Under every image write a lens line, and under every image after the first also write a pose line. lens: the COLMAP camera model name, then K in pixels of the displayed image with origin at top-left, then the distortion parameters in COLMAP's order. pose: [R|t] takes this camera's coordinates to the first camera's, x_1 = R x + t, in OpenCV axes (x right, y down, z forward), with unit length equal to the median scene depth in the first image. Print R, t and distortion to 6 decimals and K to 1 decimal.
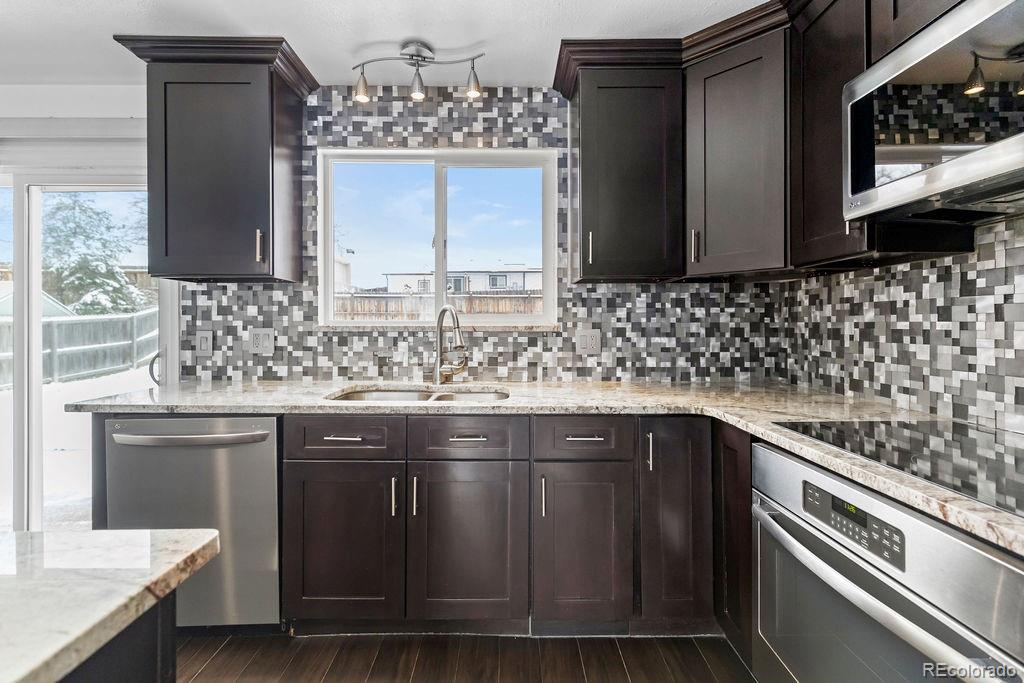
lens RADIAL K [[460.7, 0, 512.2], [0, 460.7, 327.5], [0, 0, 1]] dist [0.004662, -0.000211]
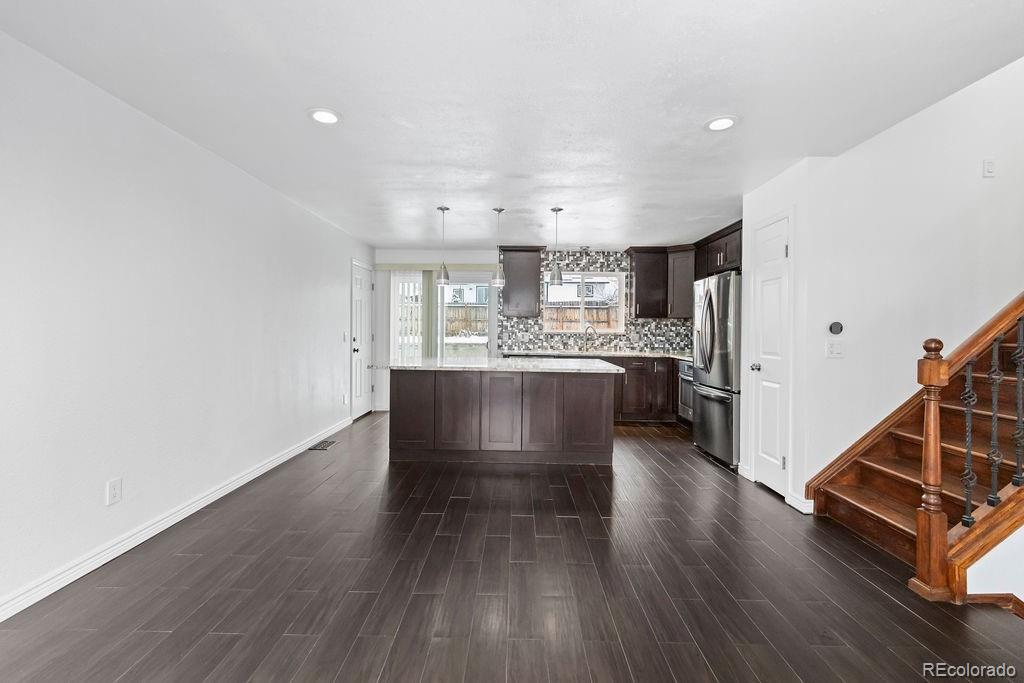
lens RADIAL K [[456.1, 0, 510.6], [0, 456.1, 336.2], [0, 0, 1]] dist [0.005043, 0.000128]
pose [[0.999606, 0.010857, -0.025874, -0.556072], [-0.010595, 0.999891, 0.010242, -0.003063], [0.025983, -0.009964, 0.999613, -1.942574]]
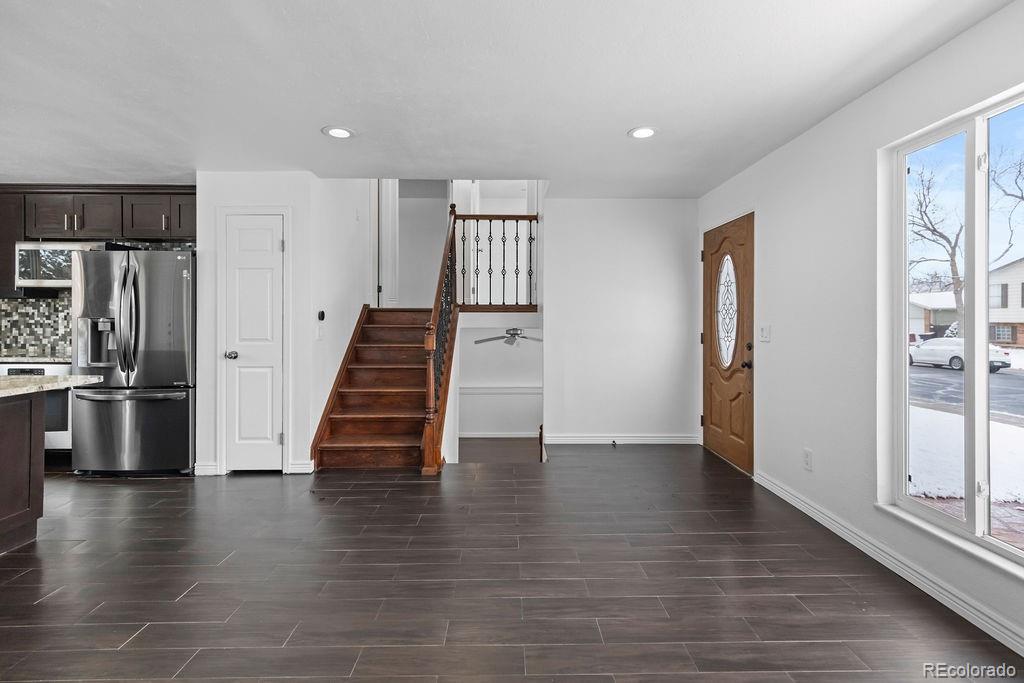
lens RADIAL K [[461.0, 0, 512.4], [0, 461.0, 316.6], [0, 0, 1]] dist [0.002421, 0.000677]
pose [[-0.006535, 0.007678, 0.999949, -1.330961], [0.000443, 0.999970, -0.007676, -0.007672], [-0.999979, 0.000393, -0.006538, -1.272347]]
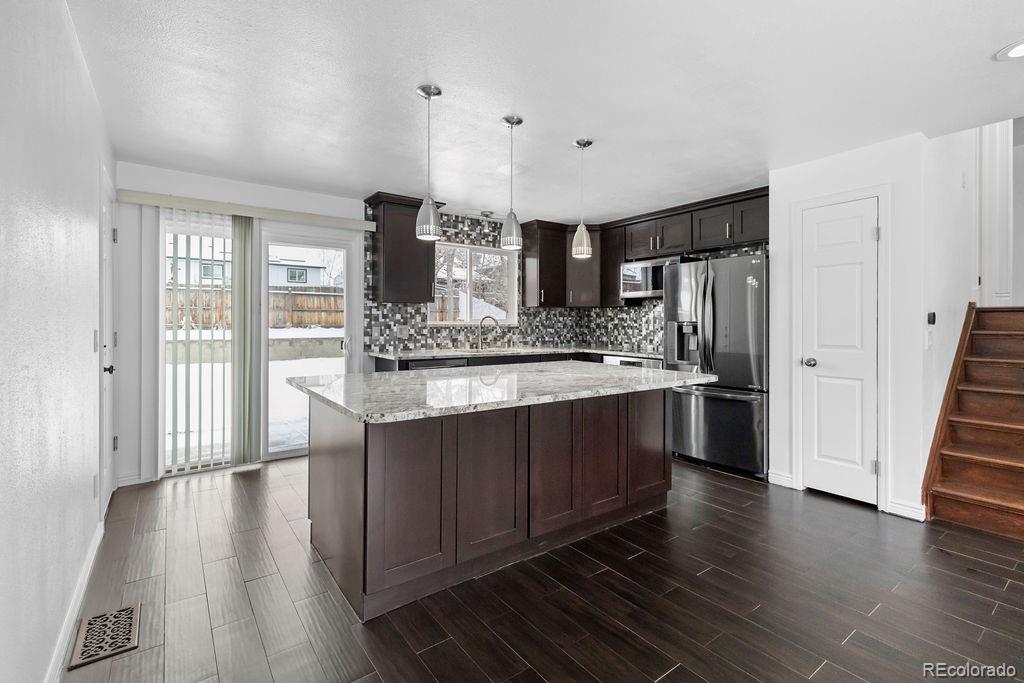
lens RADIAL K [[459.0, 0, 512.2], [0, 459.0, 321.9], [0, 0, 1]] dist [0.000688, -0.000090]
pose [[0.810830, 0.003892, 0.585269, -1.341111], [-0.002294, 0.999991, -0.003471, -0.007228], [-0.585277, 0.001472, 0.810832, -0.940058]]
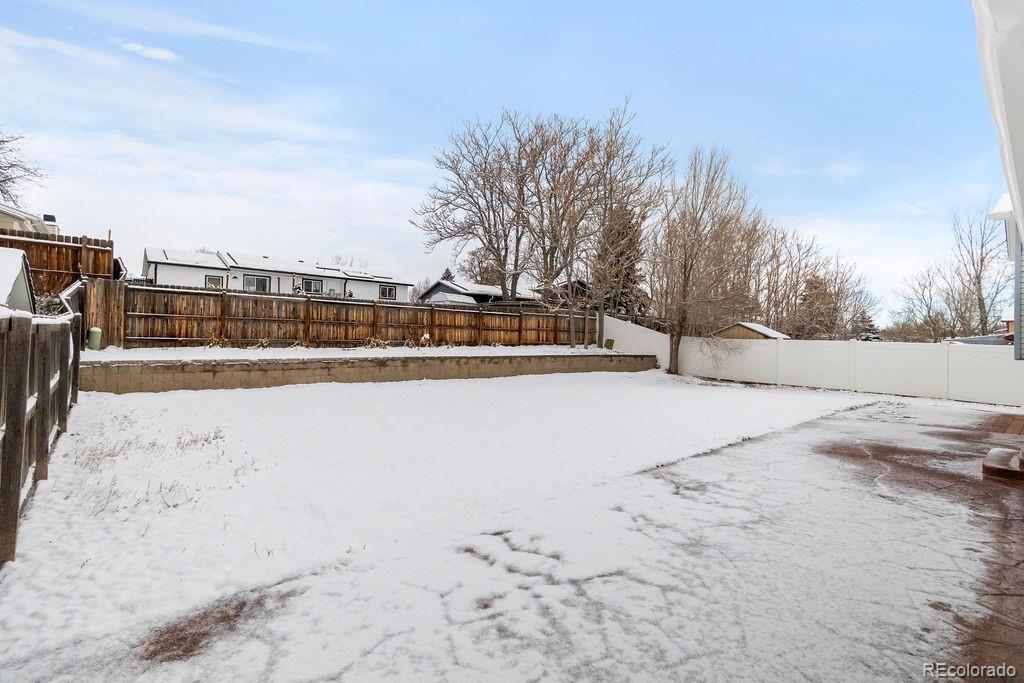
lens RADIAL K [[456.1, 0, 510.6], [0, 456.1, 336.2], [0, 0, 1]] dist [0.005043, 0.000128]
pose [[0.764459, 0.021171, 0.644325, -5.025979], [-0.019672, 0.999761, -0.009511, -0.027424], [-0.644372, -0.005404, 0.764693, 1.170516]]
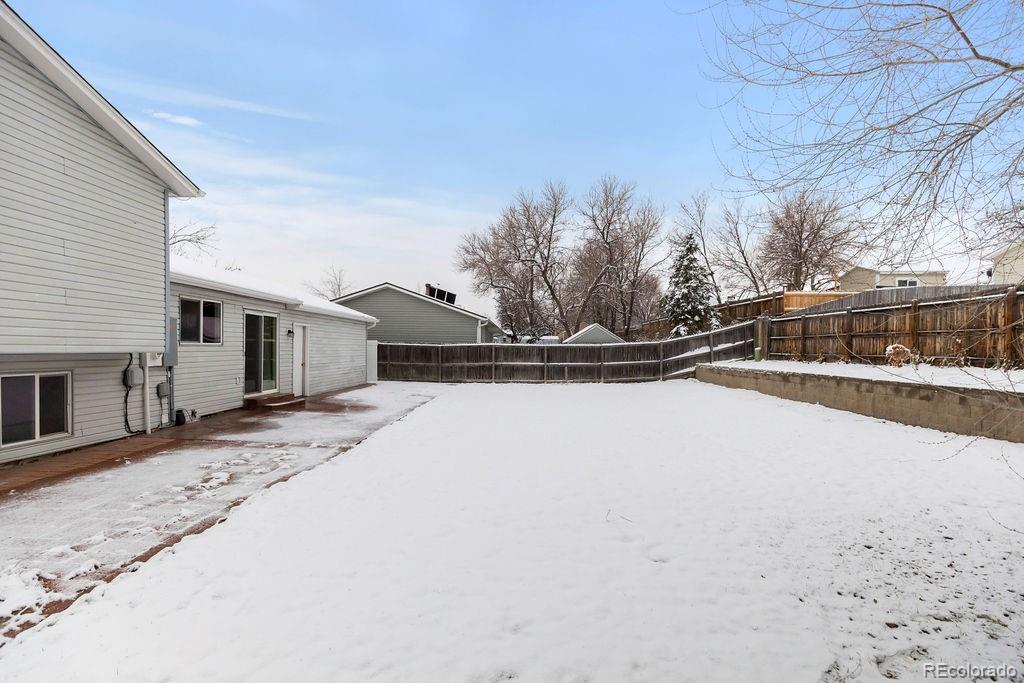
lens RADIAL K [[461.9, 0, 511.6], [0, 461.9, 350.0], [0, 0, 1]] dist [0.004626, 0.000314]
pose [[-0.030058, 0.005133, -0.999535, 3.766887], [-0.014064, 0.999886, 0.005557, -0.020001], [0.999449, 0.014225, -0.029983, 3.898349]]
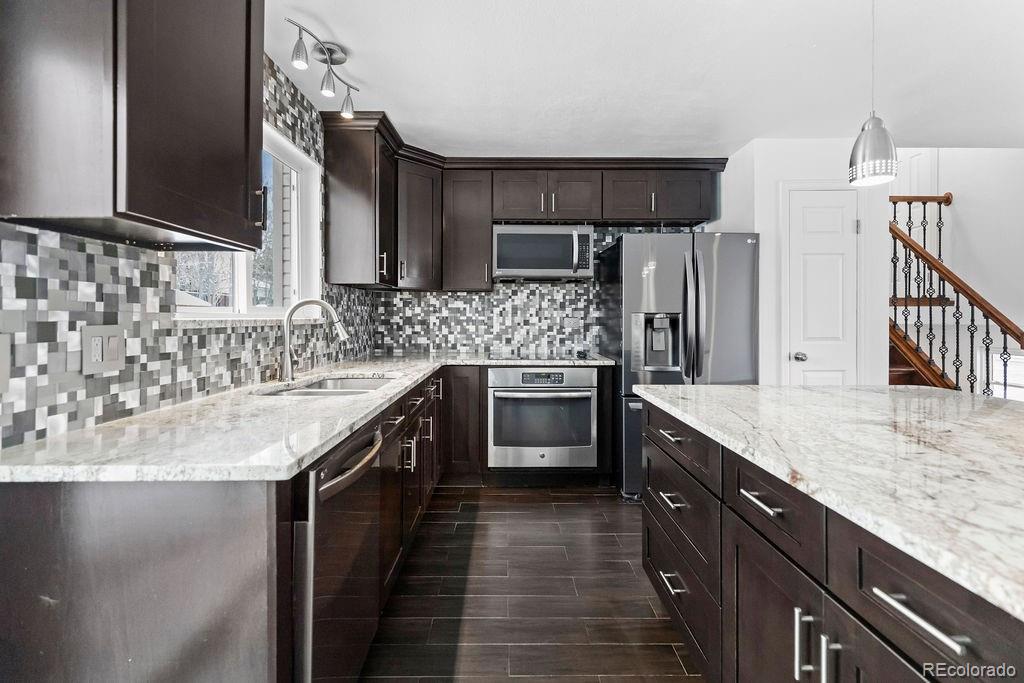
lens RADIAL K [[463.0, 0, 511.7], [0, 463.0, 315.8], [0, 0, 1]] dist [0.000263, -0.000166]
pose [[-0.001419, 0.002137, 0.999997, -1.079407], [0.003754, 0.999991, -0.002131, -0.006778], [-0.999992, 0.003751, -0.001427, 0.525086]]
